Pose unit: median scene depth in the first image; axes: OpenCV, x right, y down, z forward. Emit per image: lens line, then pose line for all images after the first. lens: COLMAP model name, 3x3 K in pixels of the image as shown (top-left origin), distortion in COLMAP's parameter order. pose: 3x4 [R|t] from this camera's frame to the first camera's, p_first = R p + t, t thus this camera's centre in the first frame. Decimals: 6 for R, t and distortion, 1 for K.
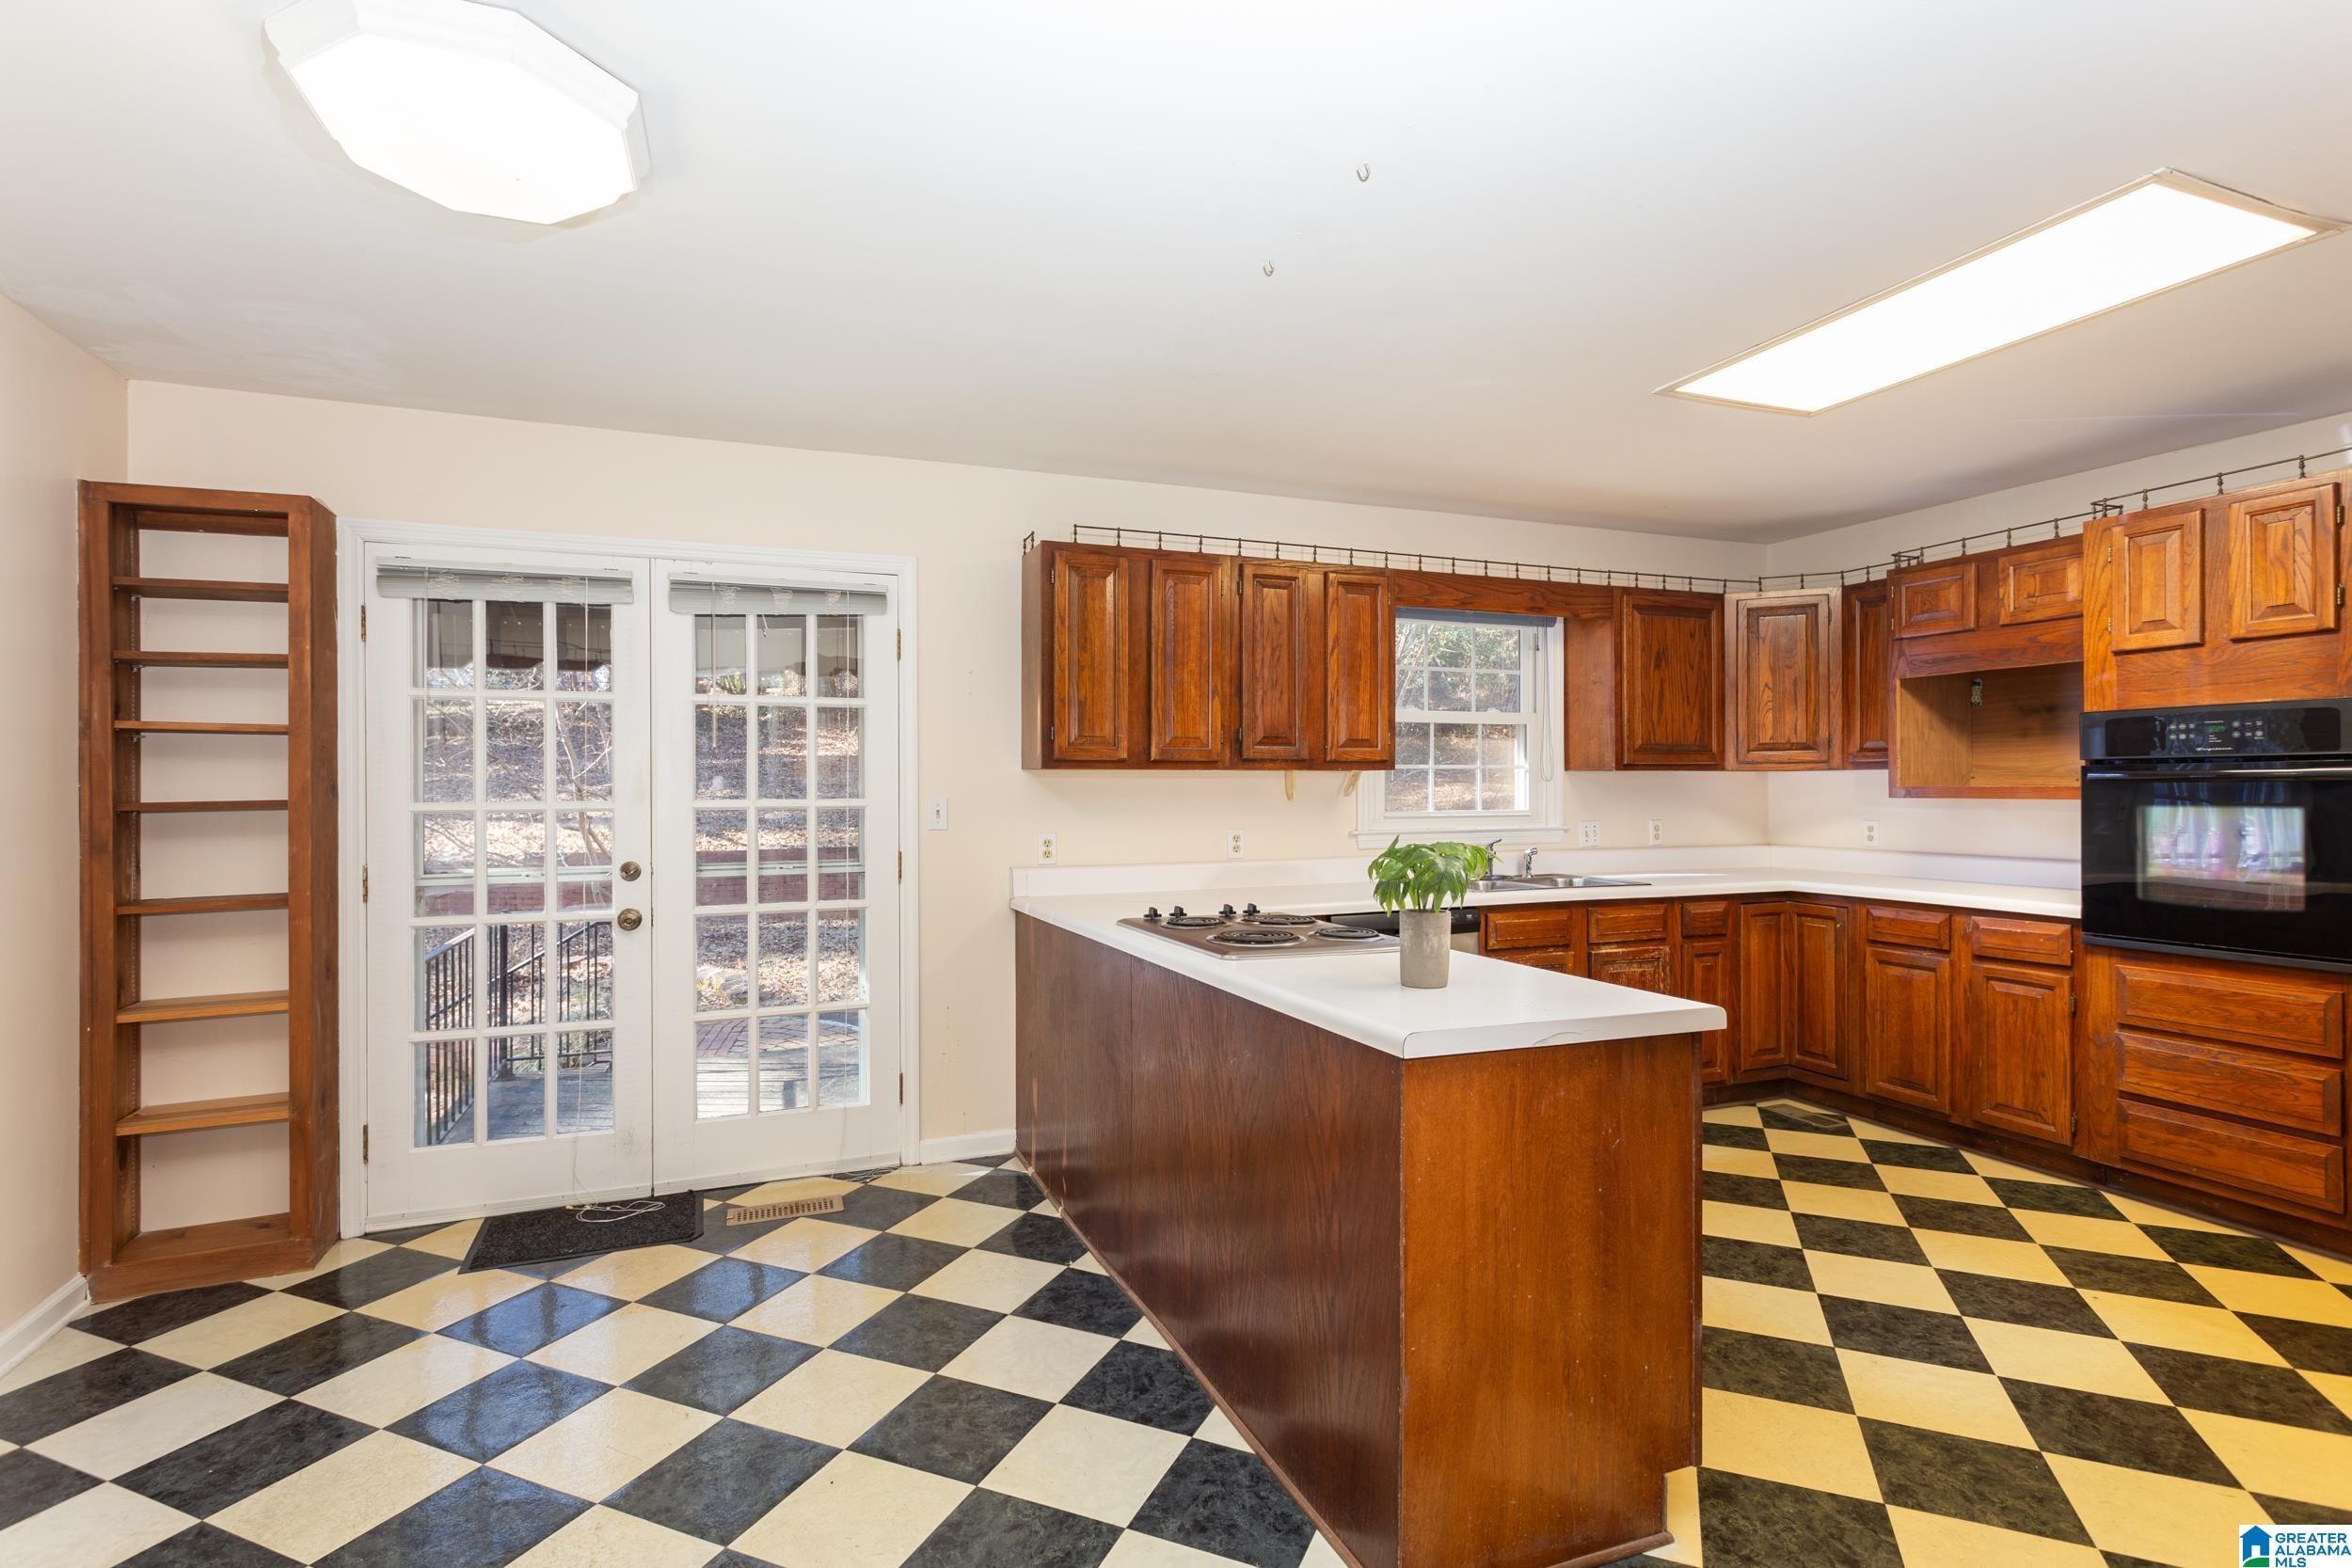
lens RADIAL K [[1128.4, 0, 1139.8], [0, 1128.4, 787.9], [0, 0, 1]] dist [0.004652, 0.001271]
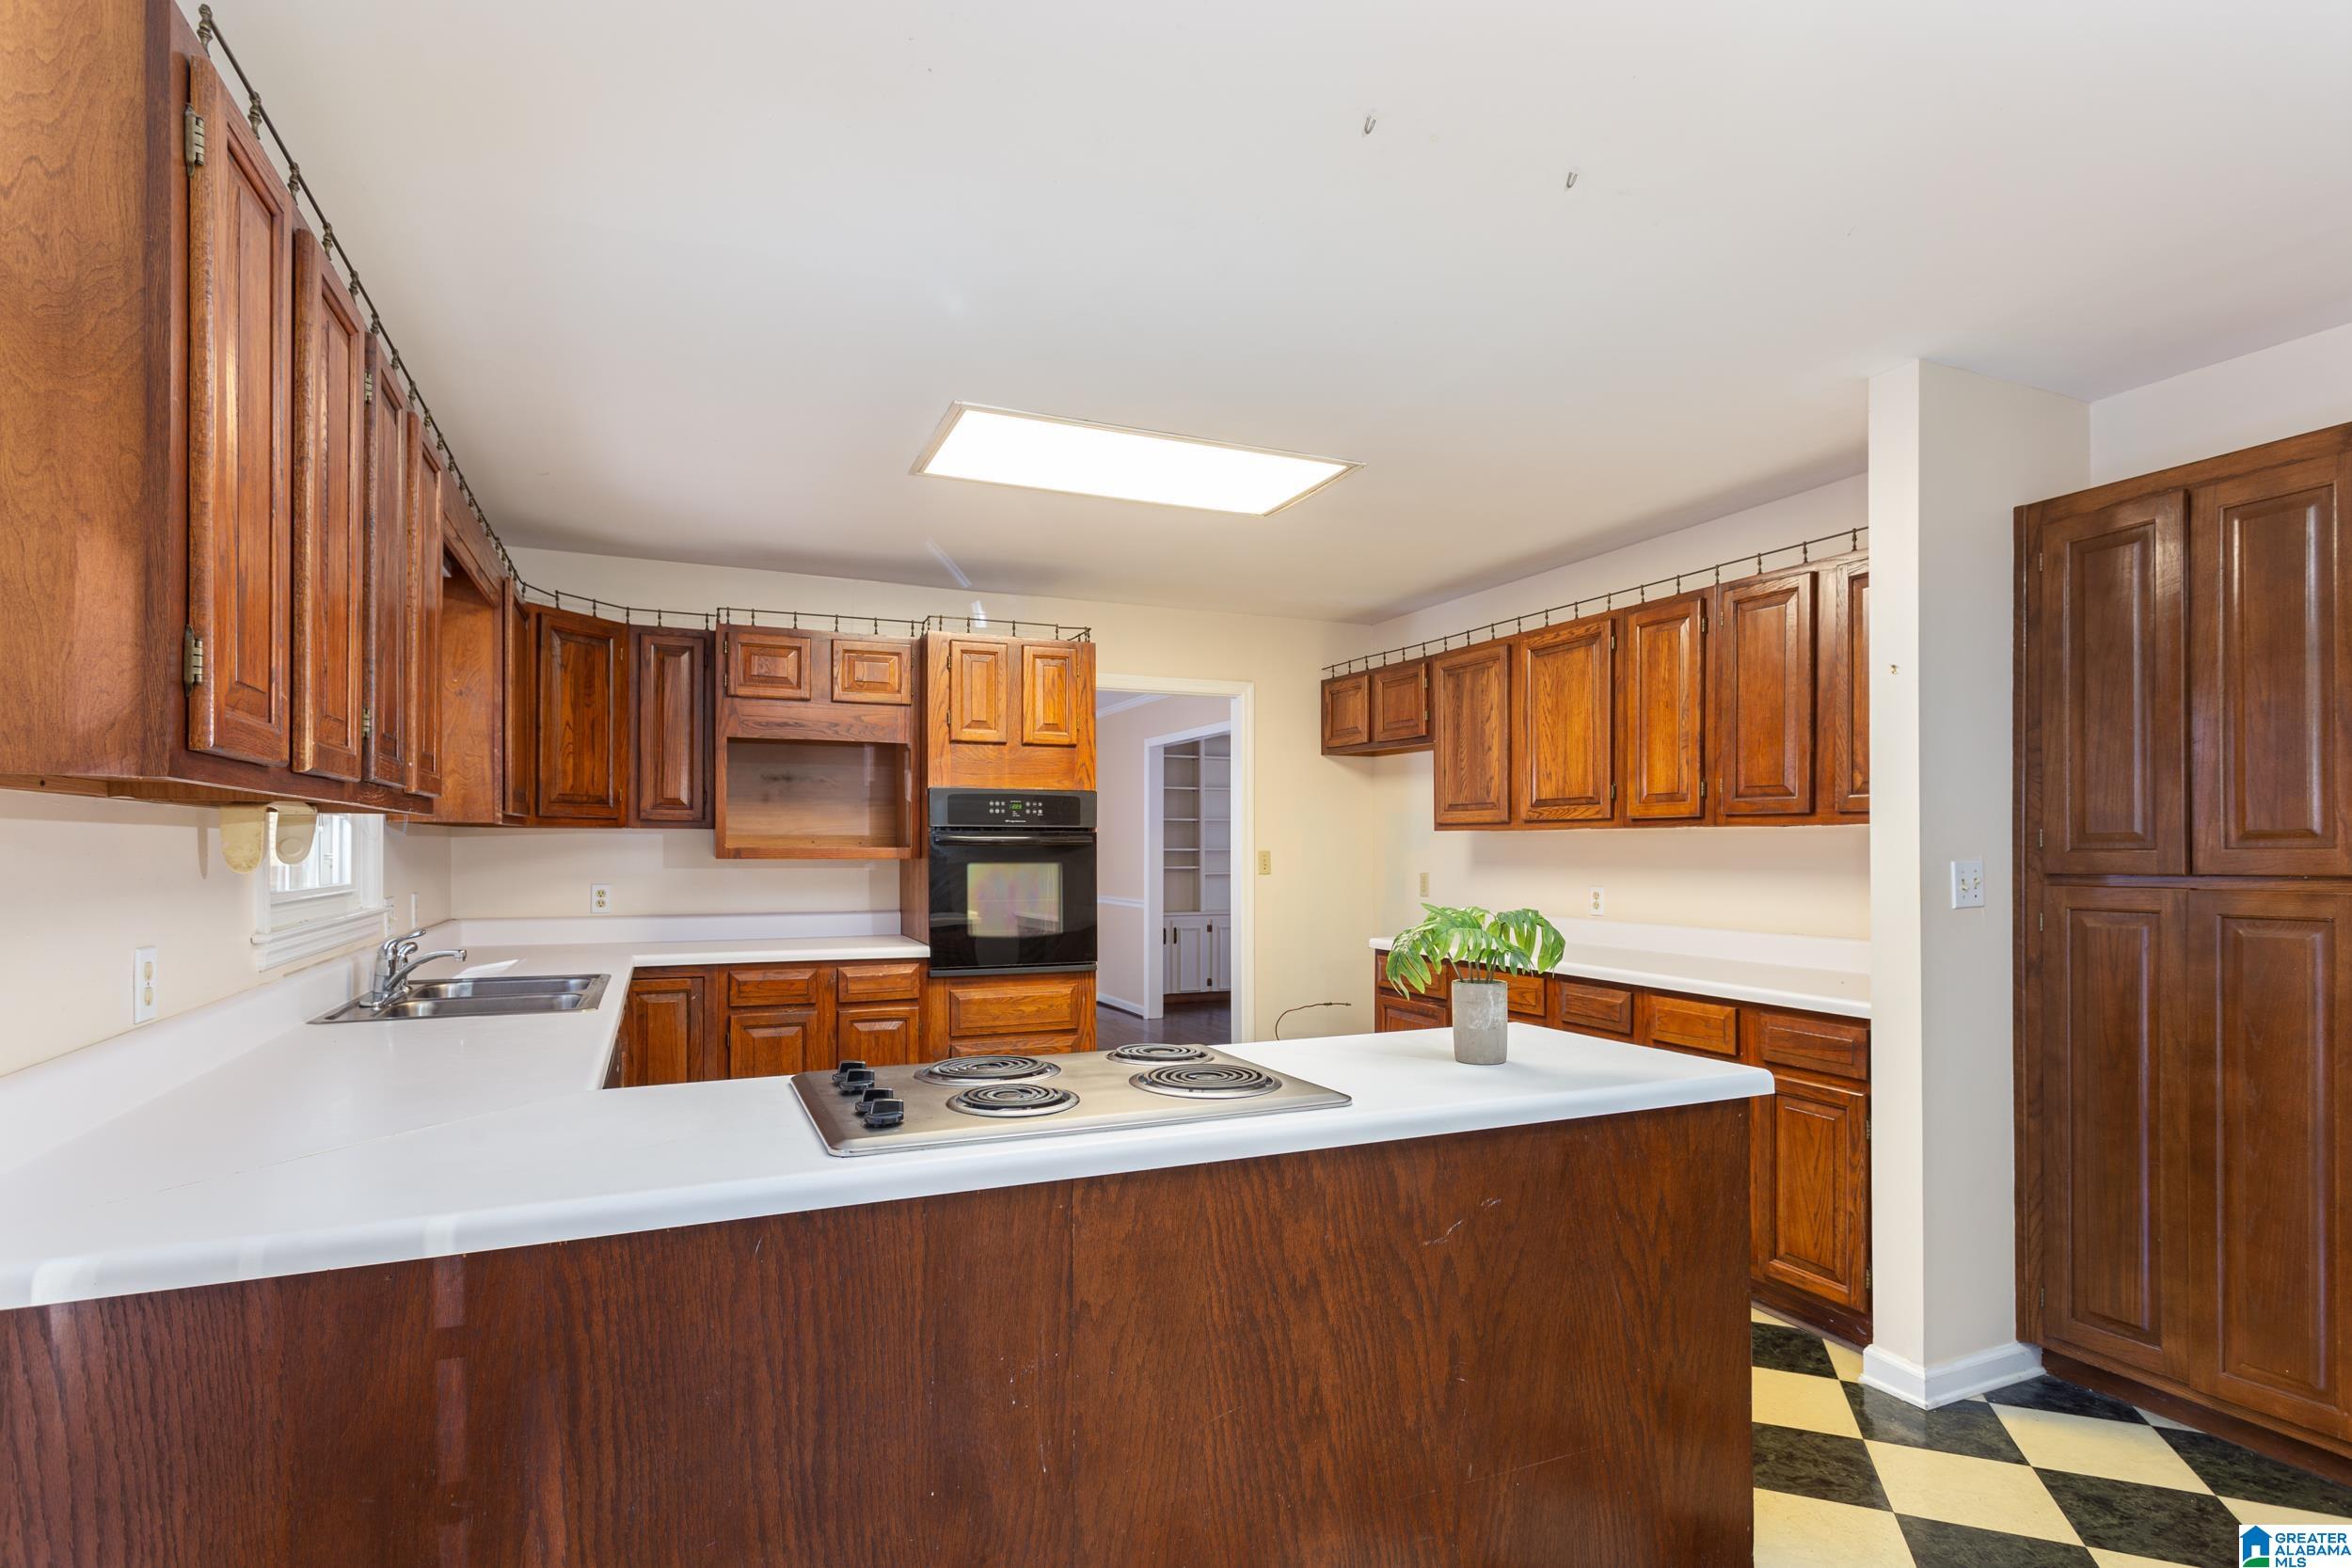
lens RADIAL K [[1166.9, 0, 1172.9], [0, 1166.9, 845.8], [0, 0, 1]] dist [0.000271, 0.000136]
pose [[-0.058406, 0.004830, 0.998281, -0.381616], [-0.003440, 0.999981, -0.005039, 0.001391], [-0.998287, -0.003729, -0.058389, 0.715896]]
